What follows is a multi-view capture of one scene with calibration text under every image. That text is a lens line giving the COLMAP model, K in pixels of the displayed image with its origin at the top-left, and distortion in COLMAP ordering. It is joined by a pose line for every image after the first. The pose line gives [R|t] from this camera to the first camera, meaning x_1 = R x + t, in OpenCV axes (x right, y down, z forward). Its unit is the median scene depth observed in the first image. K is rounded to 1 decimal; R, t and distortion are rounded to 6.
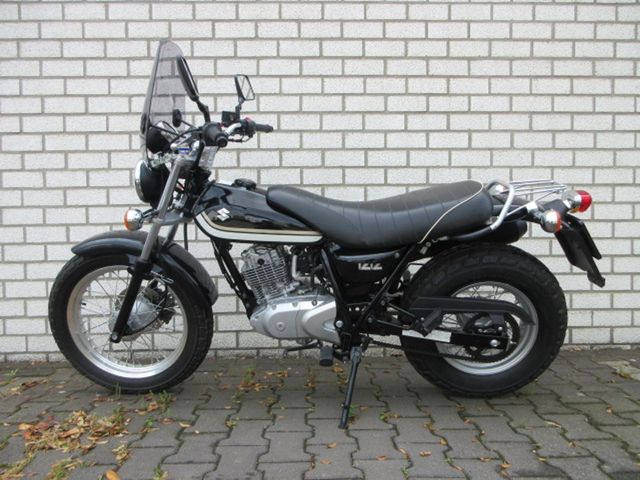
lens RADIAL K [[477.5, 0, 320.5], [0, 477.5, 238.6], [0, 0, 1]] dist [0.003573, 0.000676]
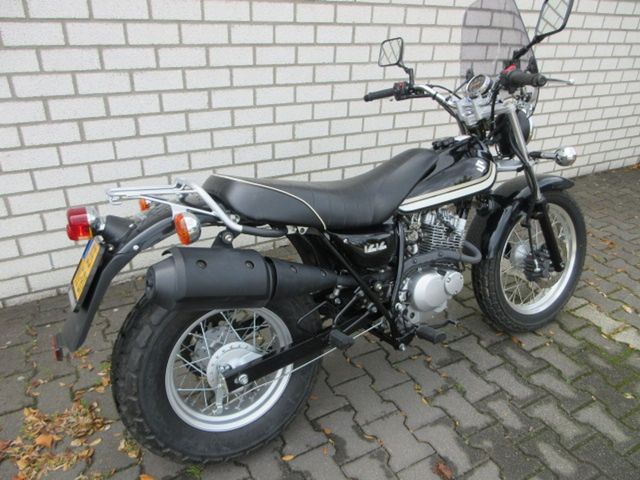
lens RADIAL K [[477.5, 0, 321.4], [0, 477.5, 239.2], [0, 0, 1]] dist [0.003573, 0.000676]
pose [[0.882231, -0.176238, 0.436589, -0.333755], [-0.028204, 0.905851, 0.422657, -0.323795], [-0.469972, -0.385194, 0.794199, 0.126789]]
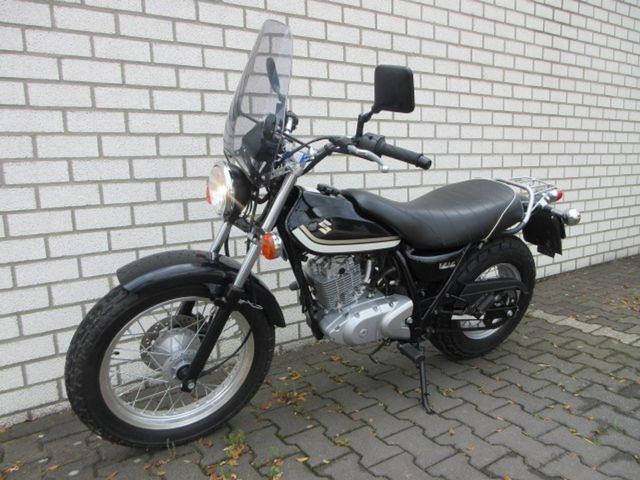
lens RADIAL K [[477.5, 0, 319.3], [0, 477.5, 239.2], [0, 0, 1]] dist [0.003573, 0.000676]
pose [[0.848513, -0.093369, 0.520872, -0.625617], [0.041106, 0.992966, 0.111032, -0.117865], [-0.527575, -0.072801, 0.846383, 0.210581]]
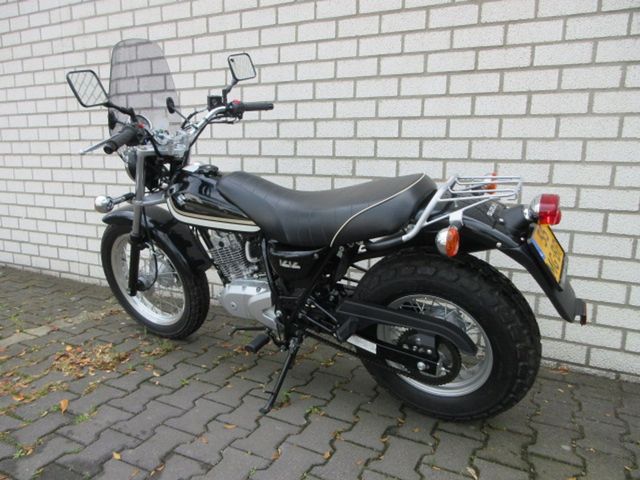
lens RADIAL K [[477.5, 0, 319.4], [0, 477.5, 238.7], [0, 0, 1]] dist [0.003573, 0.000676]
pose [[0.885739, 0.101165, -0.453026, 0.526057], [-0.036992, 0.988242, 0.148357, -0.123374], [0.462708, -0.114647, 0.879066, 0.159462]]
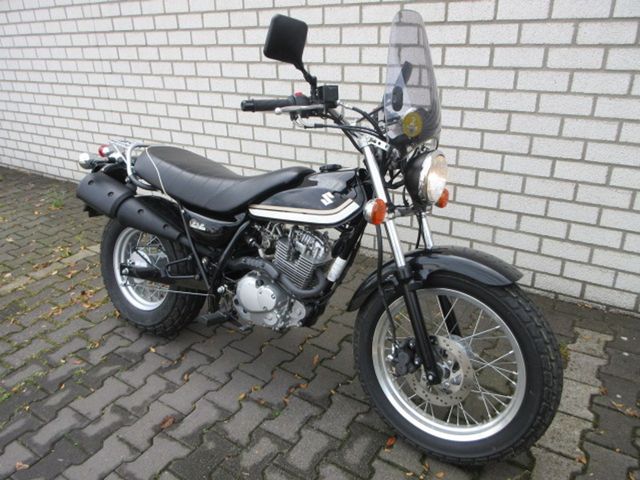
lens RADIAL K [[499.7, 0, 317.6], [0, 499.7, 237.1], [0, 0, 1]] dist [0.016209, -0.016394]
pose [[0.821531, 0.213764, -0.528575, 0.814557], [0.010647, 0.921145, 0.389074, -0.355327], [0.570064, -0.325264, 0.754473, 0.062228]]
